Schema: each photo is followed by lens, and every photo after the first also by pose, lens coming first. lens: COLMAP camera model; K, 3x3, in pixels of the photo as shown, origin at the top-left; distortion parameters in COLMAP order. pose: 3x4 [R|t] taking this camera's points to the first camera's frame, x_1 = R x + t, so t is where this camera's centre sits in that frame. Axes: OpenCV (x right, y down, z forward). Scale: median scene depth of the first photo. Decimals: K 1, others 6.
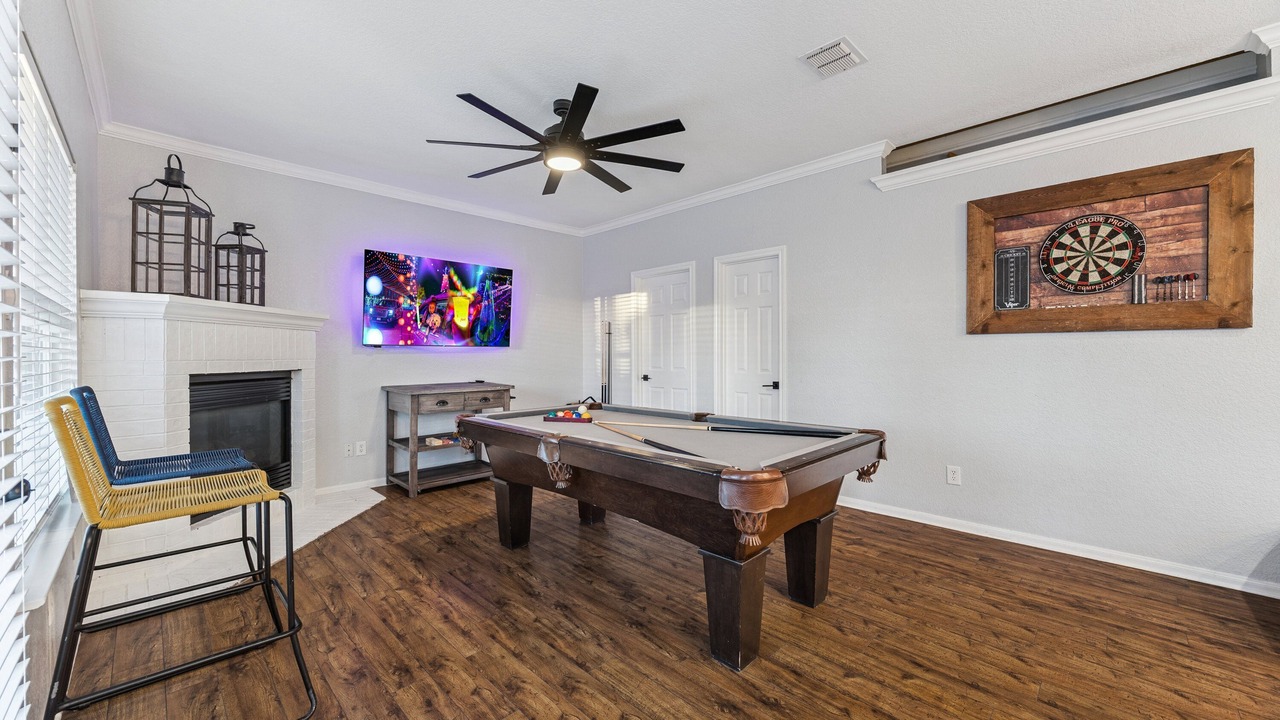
lens RADIAL K [[485.8, 0, 636.4], [0, 485.8, 354.0], [0, 0, 1]] dist [-0.006690, 0.000137]
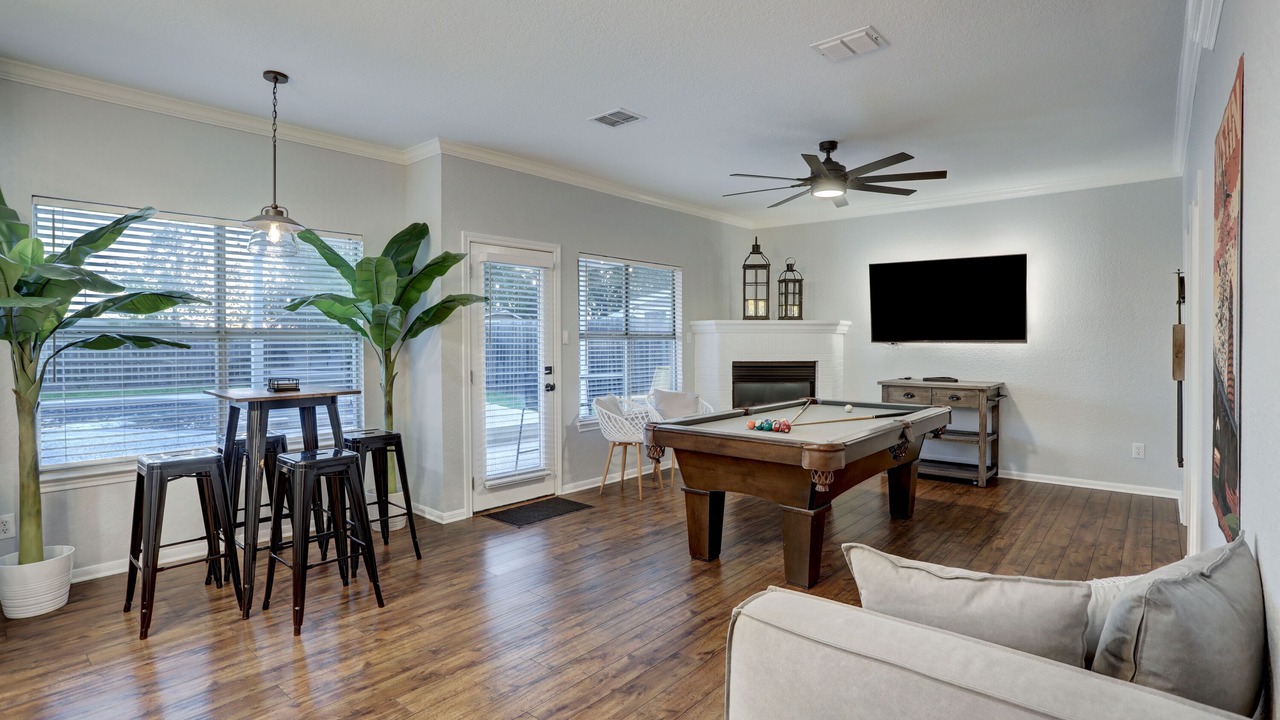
lens RADIAL K [[626.3, 0, 648.9], [0, 626.3, 348.5], [0, 0, 1]] dist [-0.084630, 0.041845]
pose [[0.082475, 0.014567, -0.996487, 1.123592], [0.009193, 0.999840, 0.015377, -0.036927], [0.996551, -0.010429, 0.082328, 0.382106]]
